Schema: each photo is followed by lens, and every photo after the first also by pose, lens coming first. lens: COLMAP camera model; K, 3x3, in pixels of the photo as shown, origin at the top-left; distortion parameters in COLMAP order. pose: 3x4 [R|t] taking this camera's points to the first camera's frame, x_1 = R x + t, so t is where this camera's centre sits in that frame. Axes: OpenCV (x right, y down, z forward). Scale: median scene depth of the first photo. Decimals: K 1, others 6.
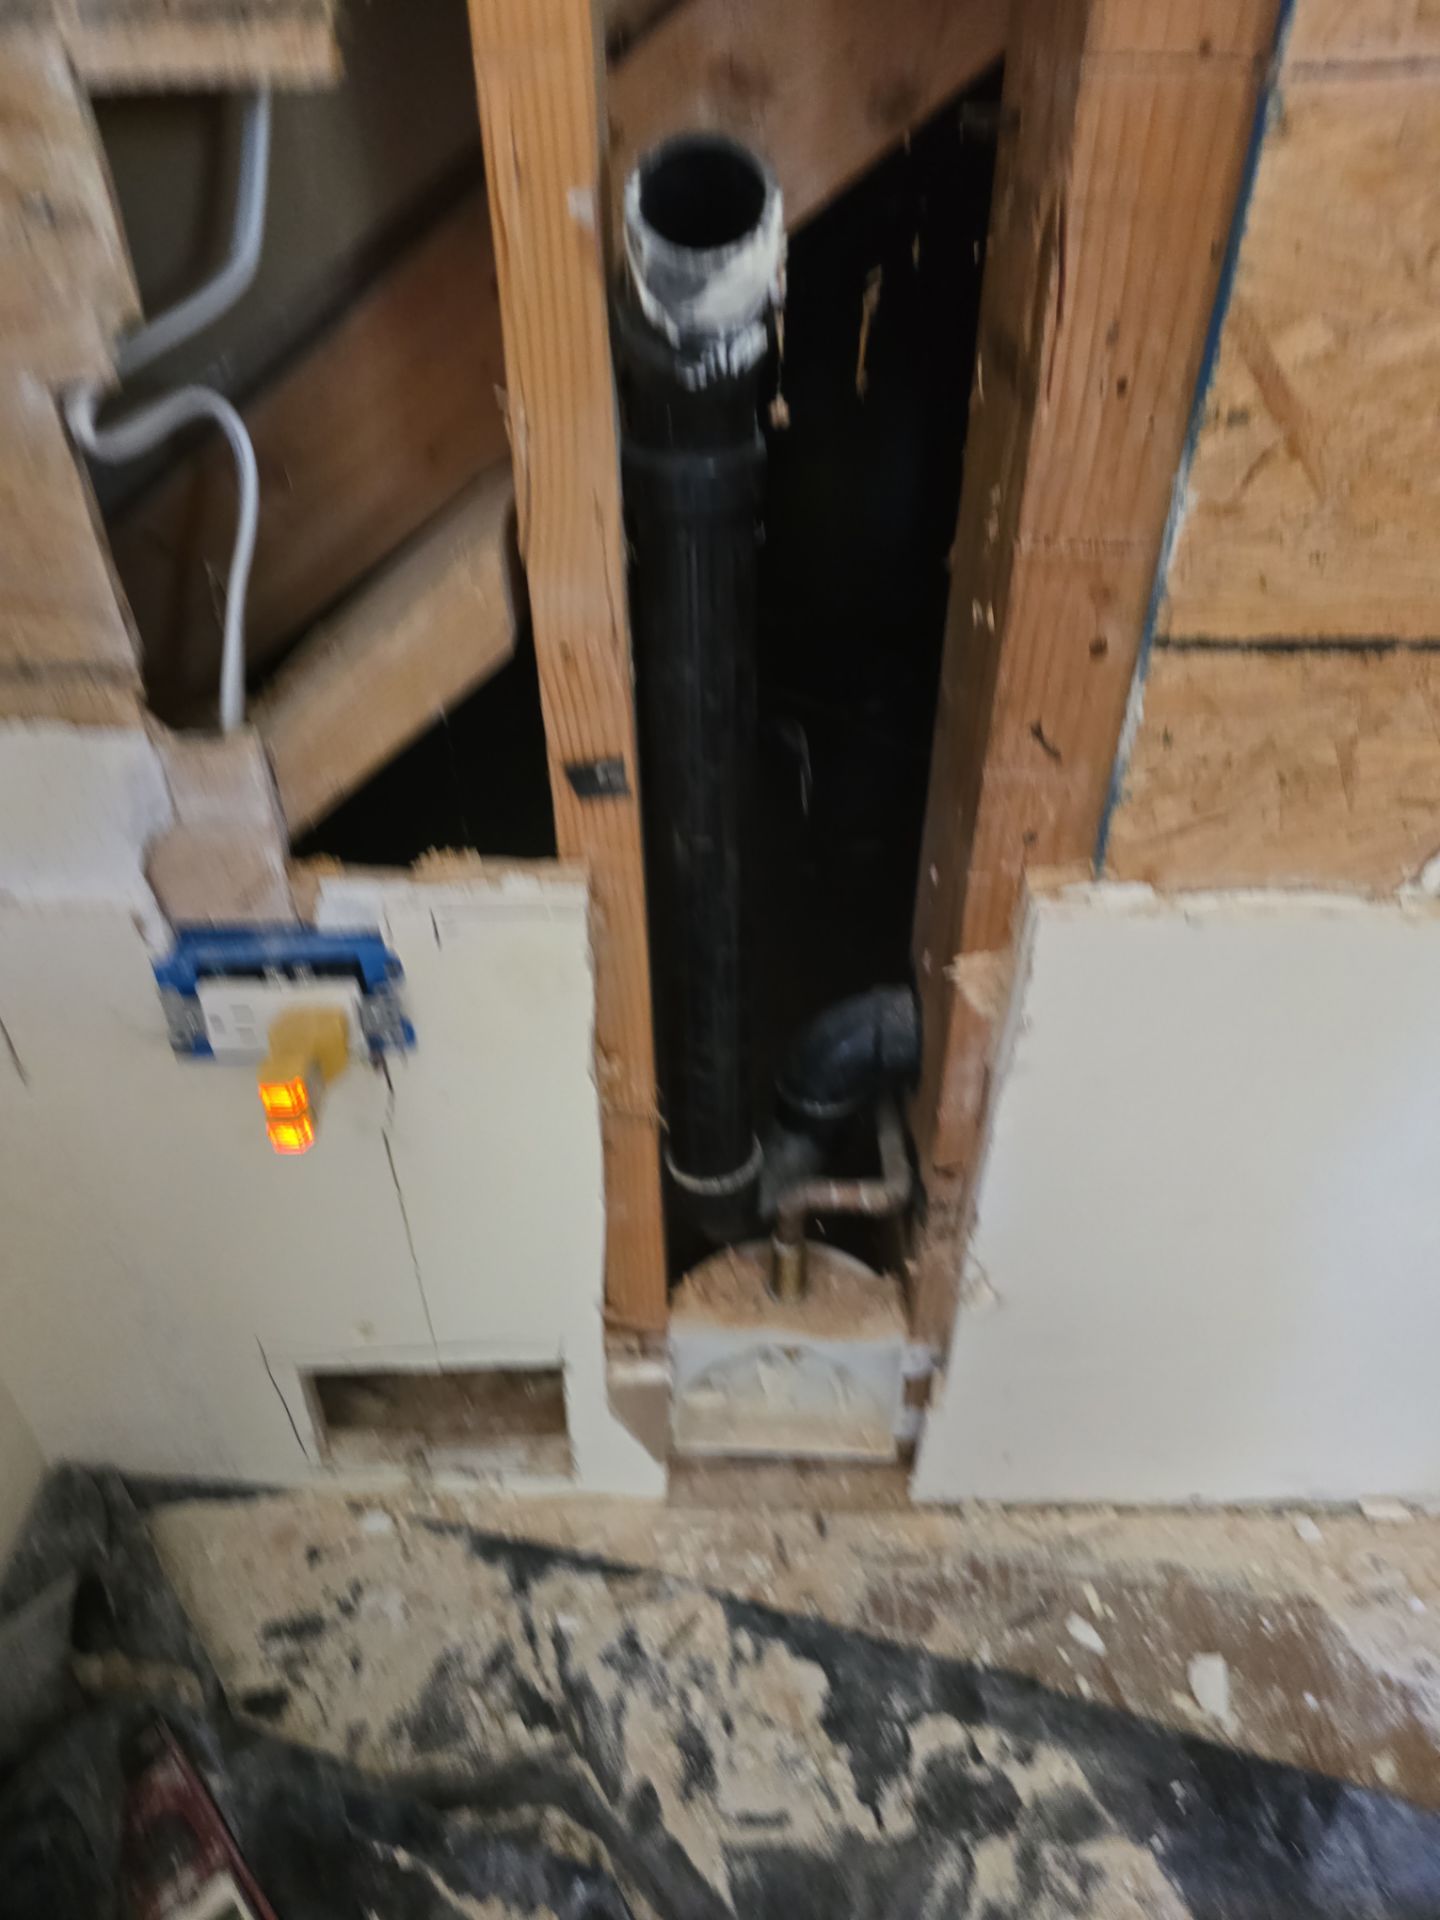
lens RADIAL K [[1283.4, 0, 700.3], [0, 1283.4, 960.3], [0, 0, 1]] dist [0.032928, -0.030532]
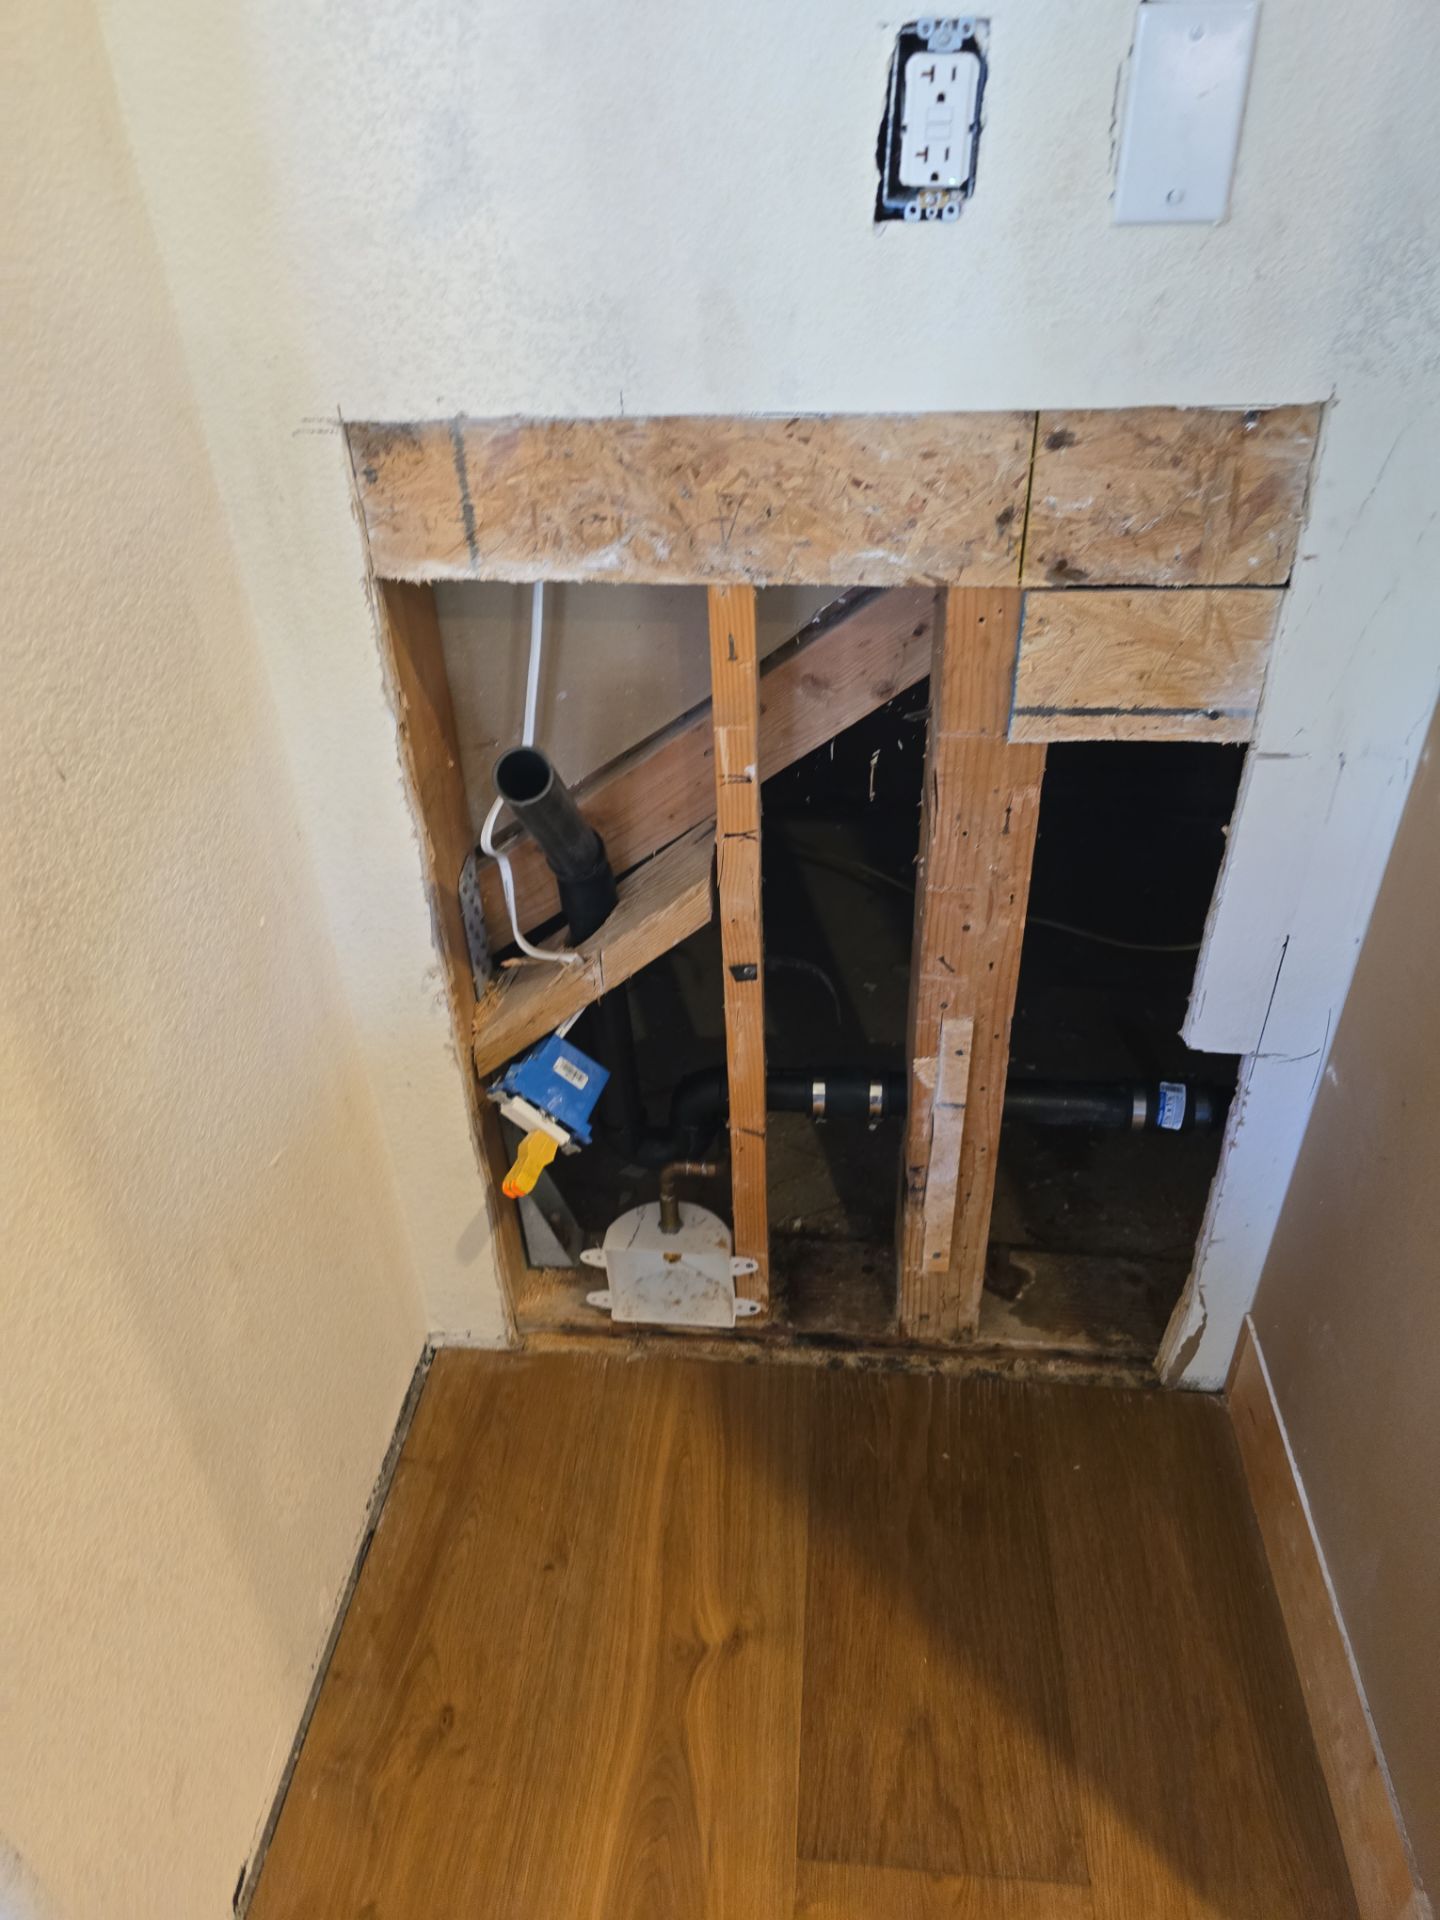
lens RADIAL K [[1283.4, 0, 689.5], [0, 1283.4, 996.0], [0, 0, 1]] dist [0.032928, -0.030532]
pose [[0.995585, 0.028667, -0.089384, 0.025387], [-0.031363, 0.999090, -0.028901, -0.038514], [0.088474, 0.031576, 0.995578, -1.325850]]
